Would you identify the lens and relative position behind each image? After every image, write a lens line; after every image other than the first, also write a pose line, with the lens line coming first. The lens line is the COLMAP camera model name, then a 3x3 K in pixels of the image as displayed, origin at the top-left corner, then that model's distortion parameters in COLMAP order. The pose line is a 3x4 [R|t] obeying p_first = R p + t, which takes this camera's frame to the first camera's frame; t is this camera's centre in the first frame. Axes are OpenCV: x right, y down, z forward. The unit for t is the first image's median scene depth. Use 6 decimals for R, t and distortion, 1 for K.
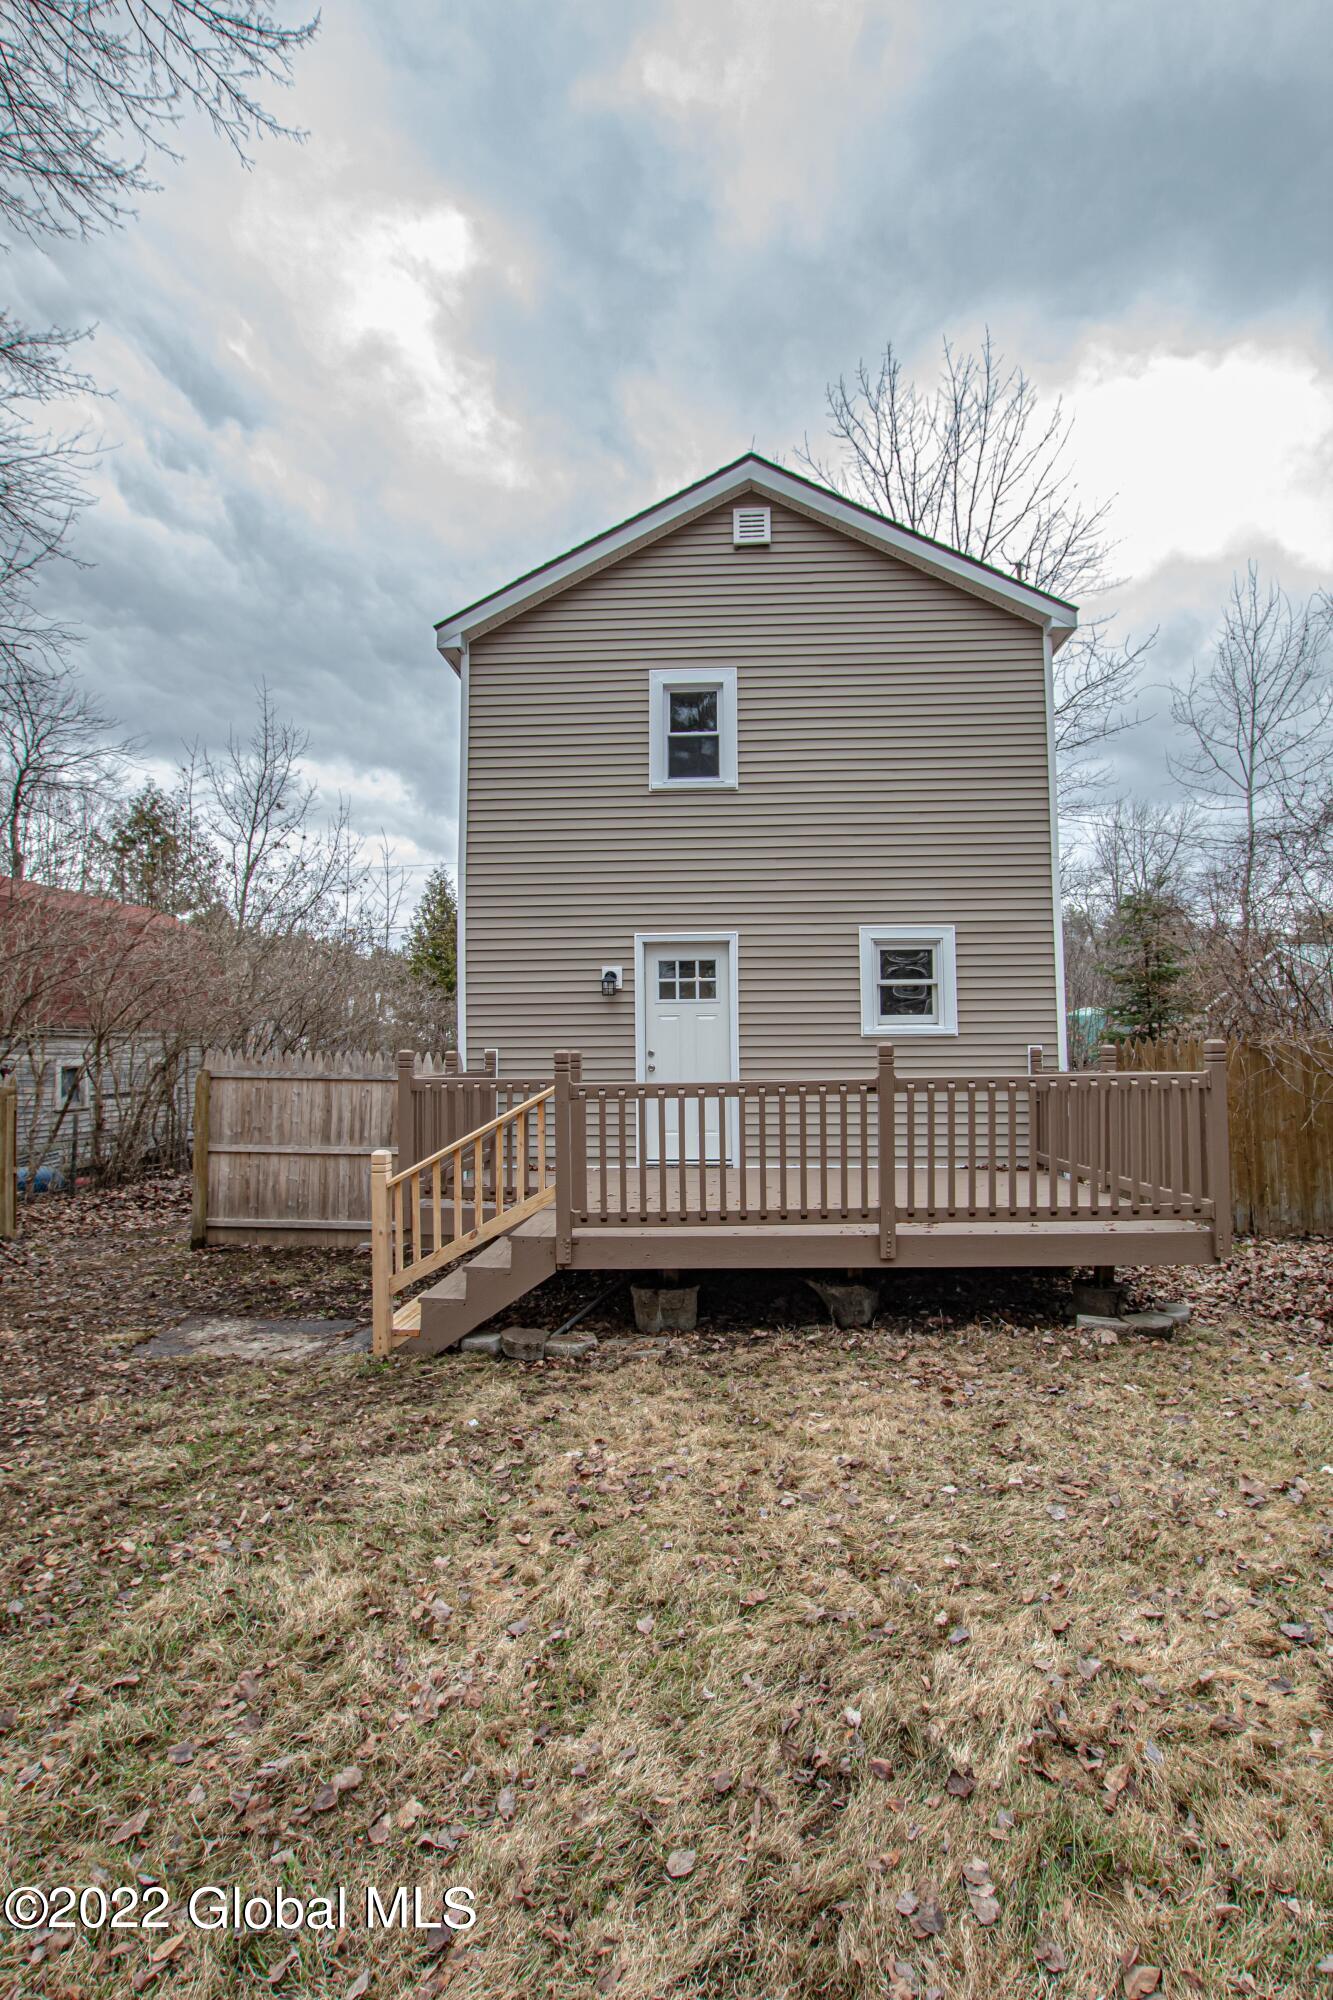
lens RADIAL K [[982.8, 0, 666.5], [0, 982.8, 1000.0], [0, 0, 1]] dist [-0.028068, -0.000080]
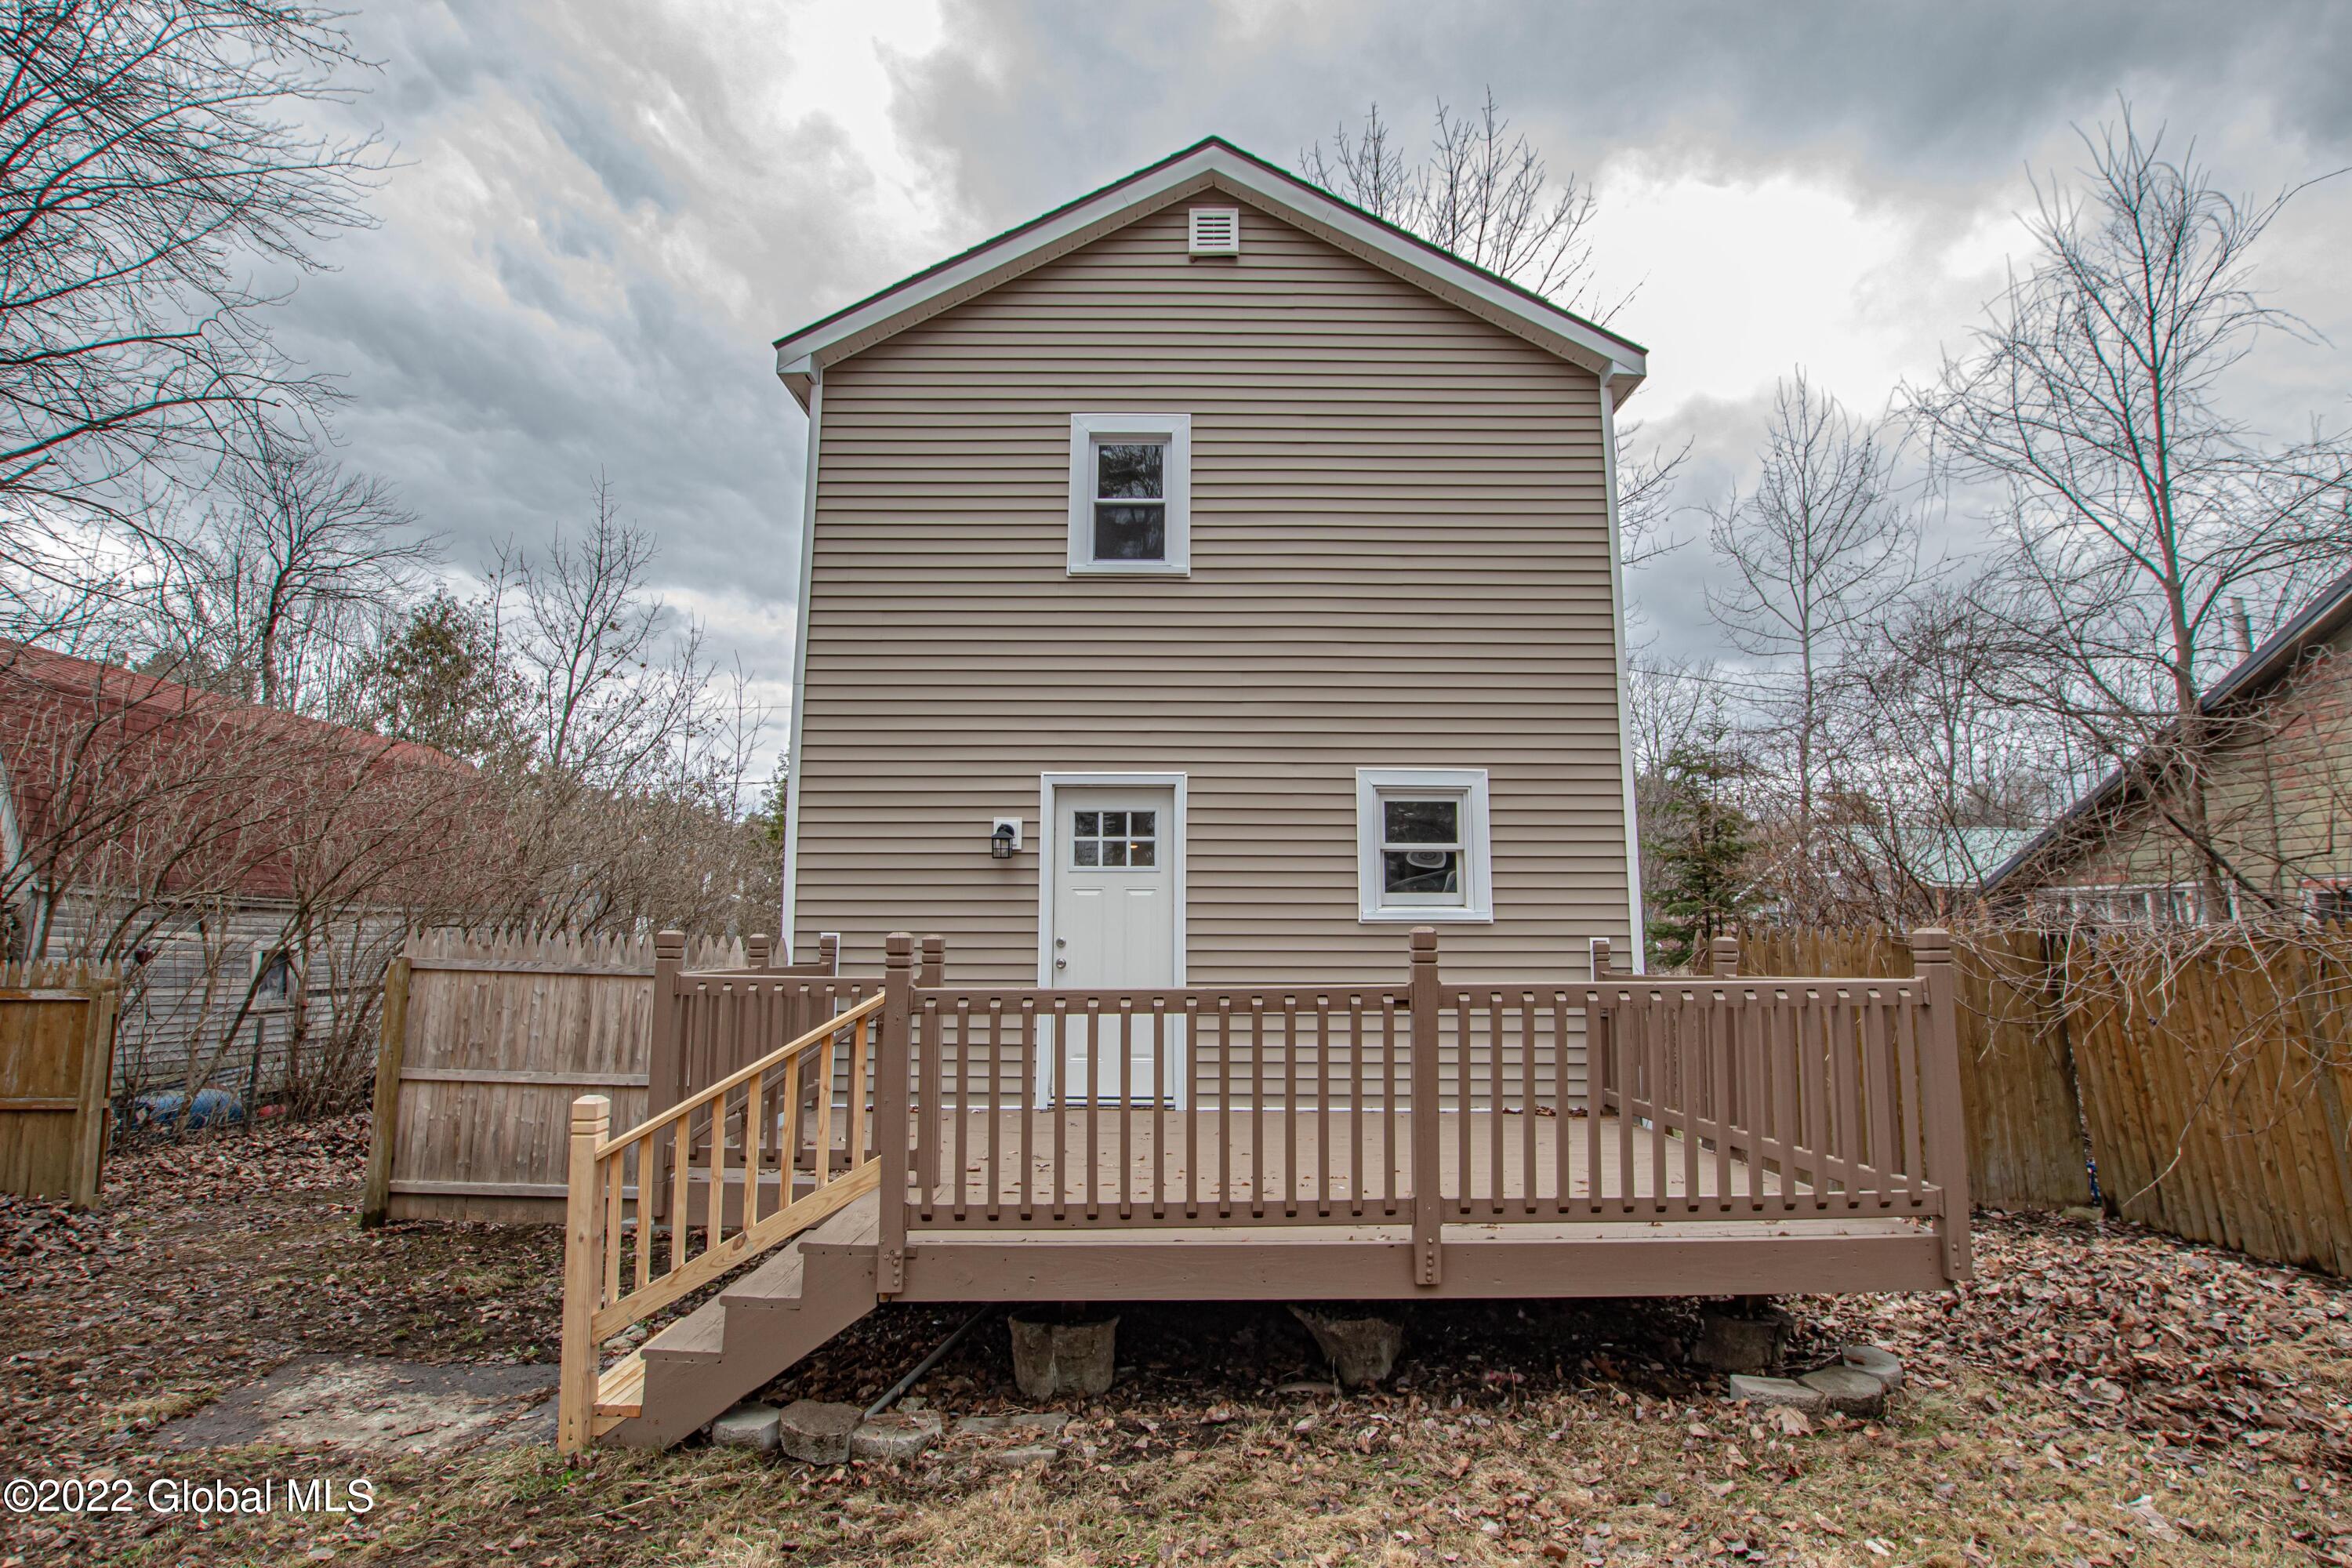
lens RADIAL K [[1155.7, 0, 1168.8], [0, 1155.7, 793.5], [0, 0, 1]] dist [-0.028068, -0.000080]
pose [[0.998058, 0.020260, 0.058913, 0.010832], [-0.015644, 0.996848, -0.077780, 0.011386], [-0.060303, 0.076707, 0.995228, 0.171552]]
